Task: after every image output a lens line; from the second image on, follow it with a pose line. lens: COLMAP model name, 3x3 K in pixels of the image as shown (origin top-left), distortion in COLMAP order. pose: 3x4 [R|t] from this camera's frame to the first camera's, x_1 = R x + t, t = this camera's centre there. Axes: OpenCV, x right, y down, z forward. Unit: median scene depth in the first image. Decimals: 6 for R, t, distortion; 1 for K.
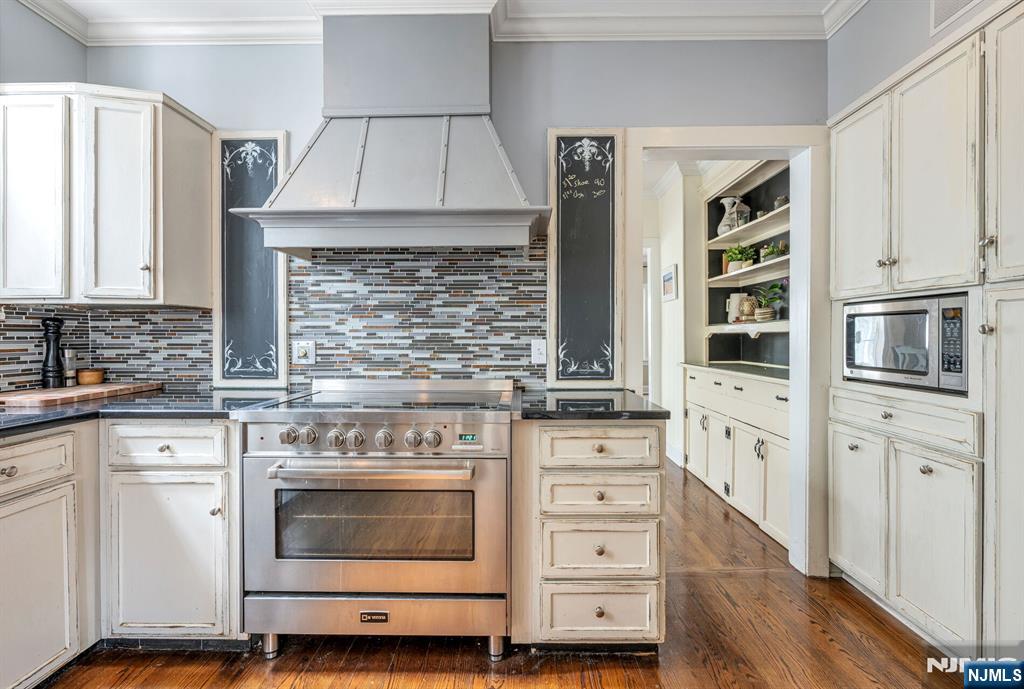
lens RADIAL K [[413.3, 0, 514.5], [0, 413.3, 342.1], [0, 0, 1]] dist [-0.001802, -0.000518]
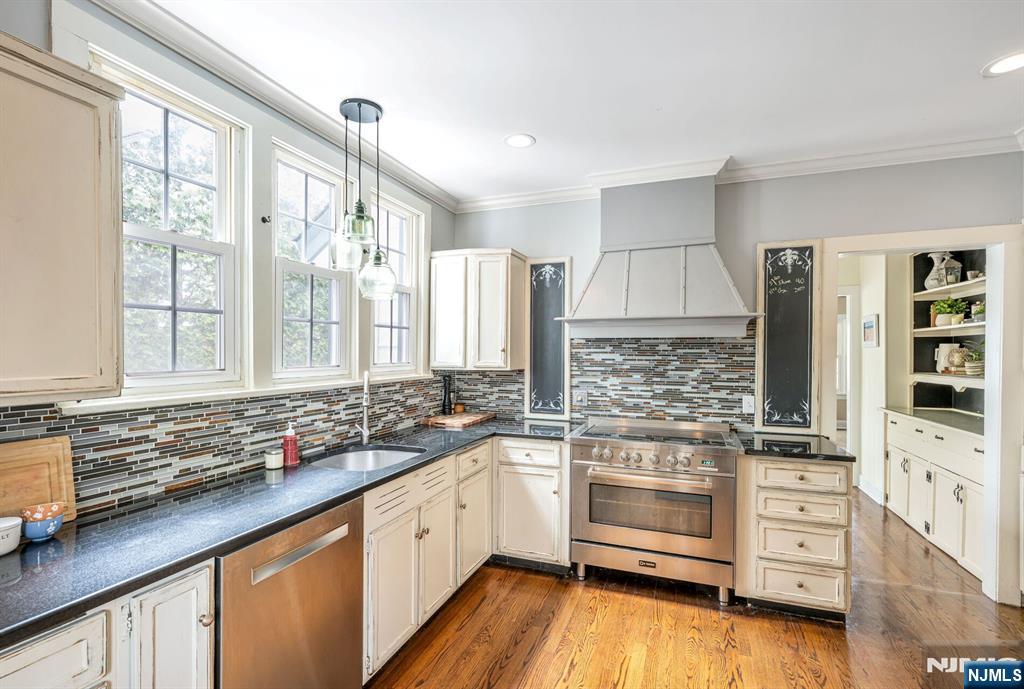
lens RADIAL K [[459.1, 0, 512.4], [0, 459.1, 351.7], [0, 0, 1]] dist [-0.000776, 0.000479]
pose [[0.945607, 0.007111, -0.325233, -0.191855], [-0.005390, 0.999966, 0.006191, -0.160299], [0.325266, -0.004101, 0.945614, -0.719467]]
